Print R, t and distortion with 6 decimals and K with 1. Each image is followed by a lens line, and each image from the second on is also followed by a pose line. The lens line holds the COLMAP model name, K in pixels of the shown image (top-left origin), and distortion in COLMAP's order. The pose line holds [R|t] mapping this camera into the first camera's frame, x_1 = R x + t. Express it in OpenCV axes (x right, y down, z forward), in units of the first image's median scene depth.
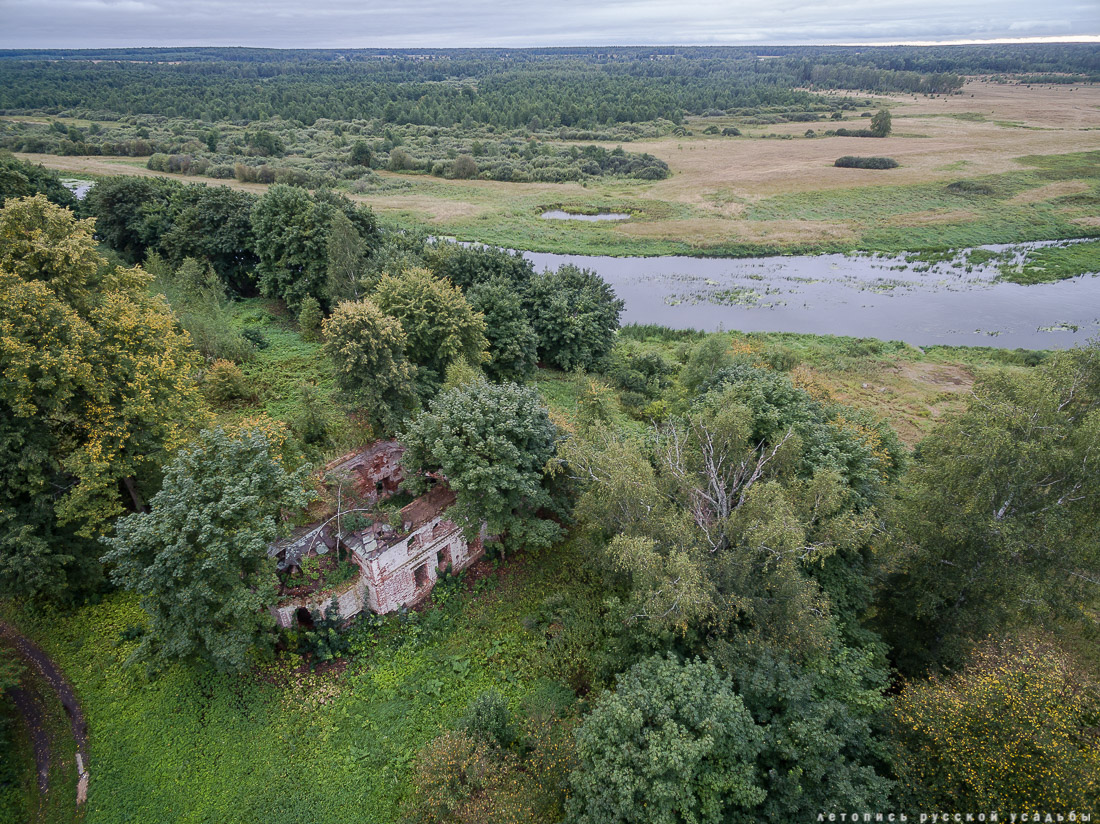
lens RADIAL K [[612.1, 0, 550.0], [0, 612.1, 412.0], [0, 0, 1]] dist [0.005893, 0.002906]
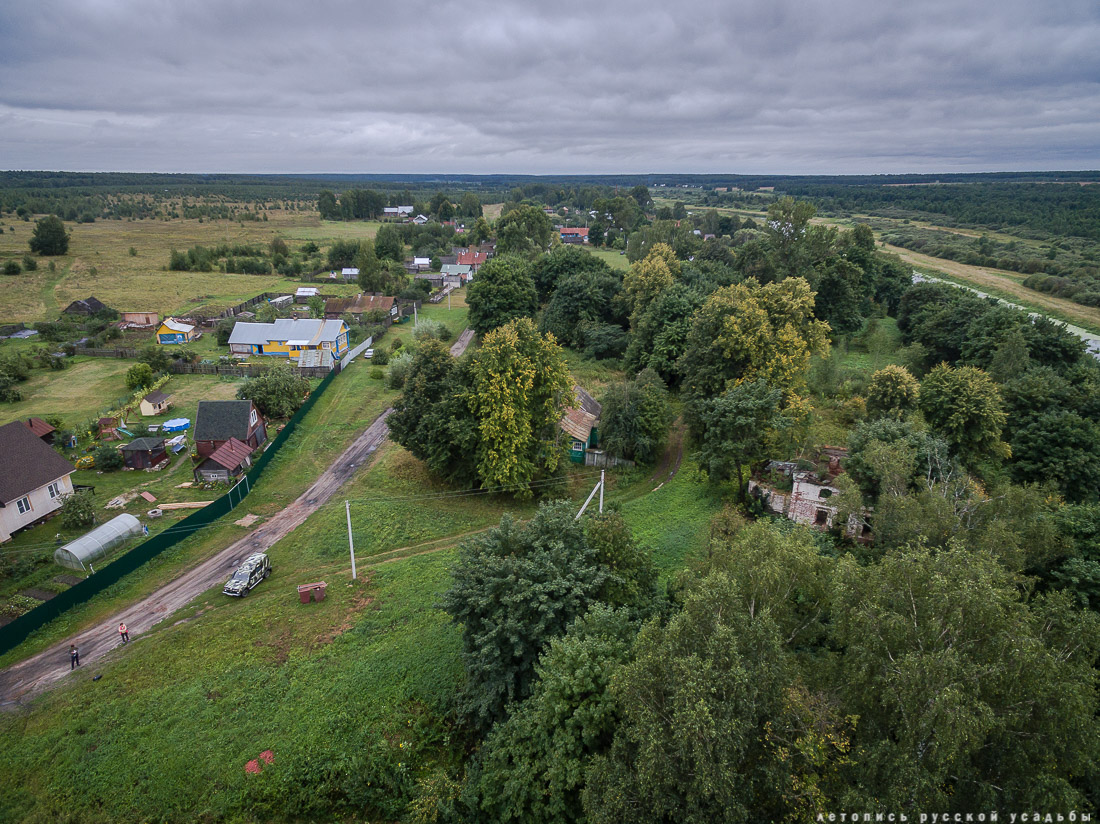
lens RADIAL K [[612.1, 0, 550.0], [0, 612.1, 412.0], [0, 0, 1]] dist [0.005893, 0.002906]
pose [[0.323810, 0.348918, -0.879434, 0.919619], [-0.485496, 0.859083, 0.162082, 0.113845], [0.812059, 0.374478, 0.447578, -0.440137]]
